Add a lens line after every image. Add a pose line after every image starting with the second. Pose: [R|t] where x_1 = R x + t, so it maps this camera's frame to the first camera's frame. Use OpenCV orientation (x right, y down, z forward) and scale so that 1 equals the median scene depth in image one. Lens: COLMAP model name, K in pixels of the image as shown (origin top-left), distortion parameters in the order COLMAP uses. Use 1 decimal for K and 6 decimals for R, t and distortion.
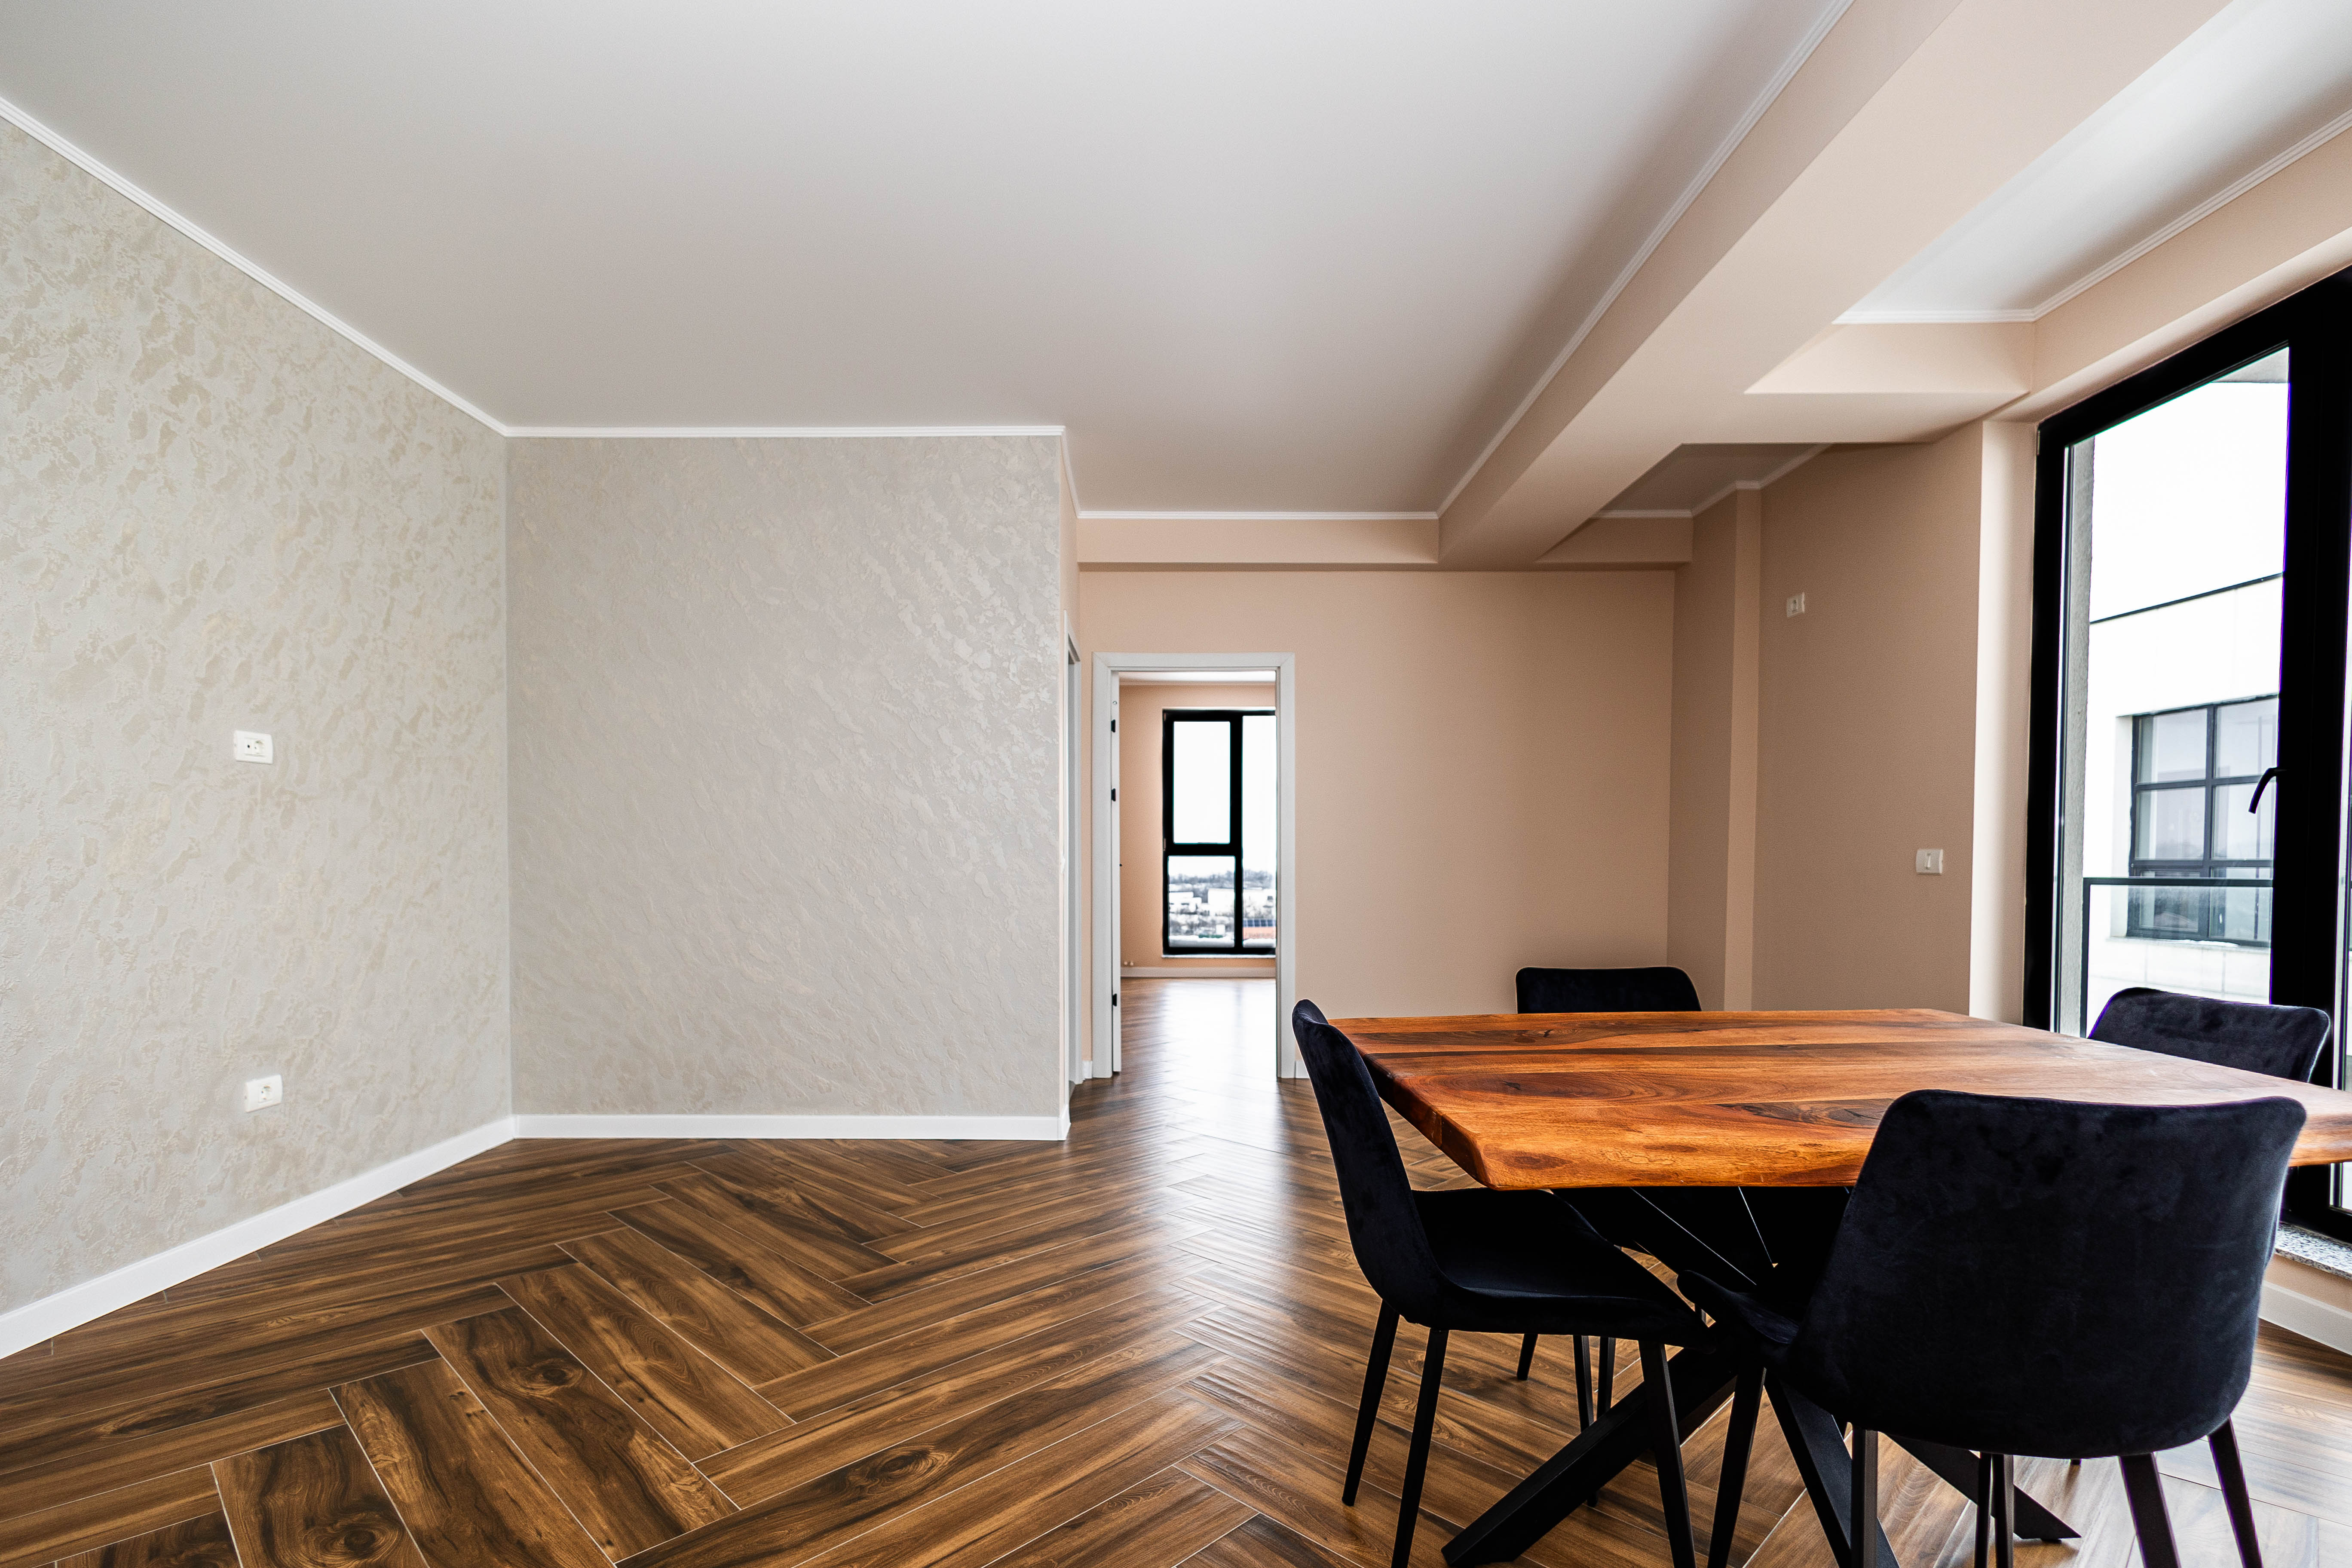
lens RADIAL K [[1100.5, 0, 1104.3], [0, 1100.5, 873.2], [0, 0, 1]] dist [0.009728, -0.001400]
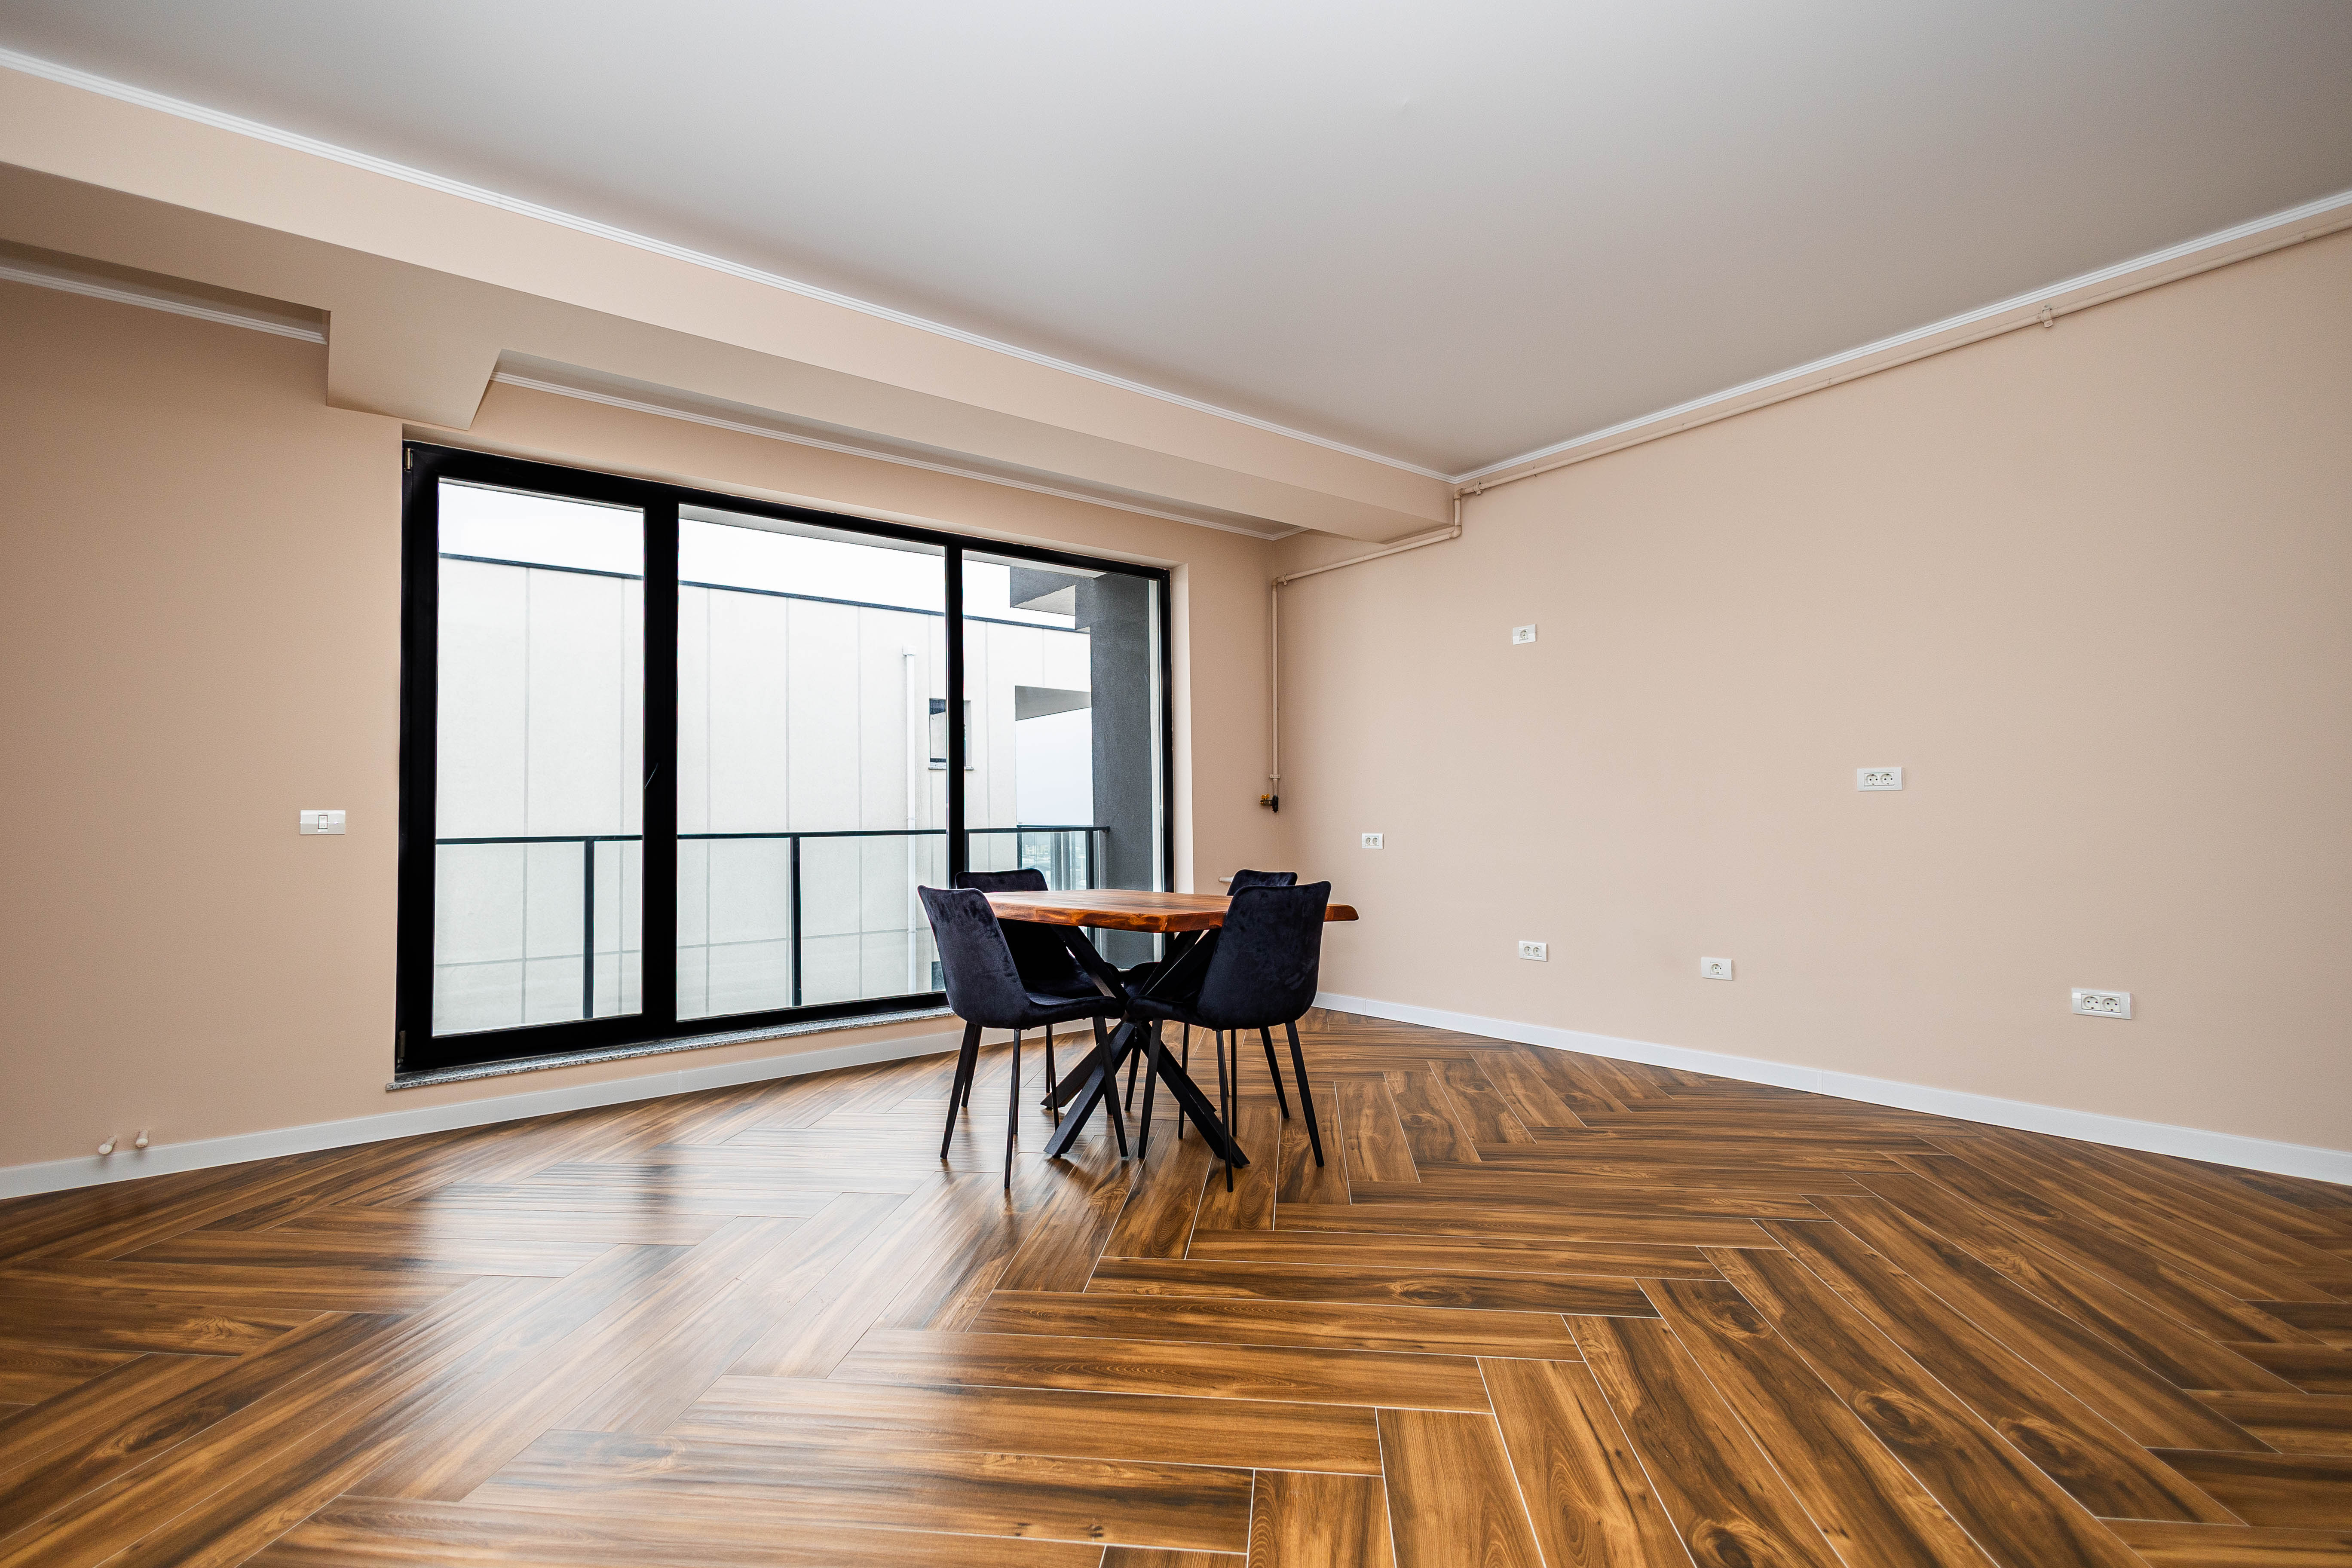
lens RADIAL K [[1100.5, 0, 1170.8], [0, 1100.5, 799.6], [0, 0, 1]] dist [0.009728, -0.001400]
pose [[-0.644942, 0.026073, 0.763786, -0.849053], [0.023957, 0.999616, -0.013894, -0.002908], [-0.763856, 0.009337, -0.645320, 1.789034]]
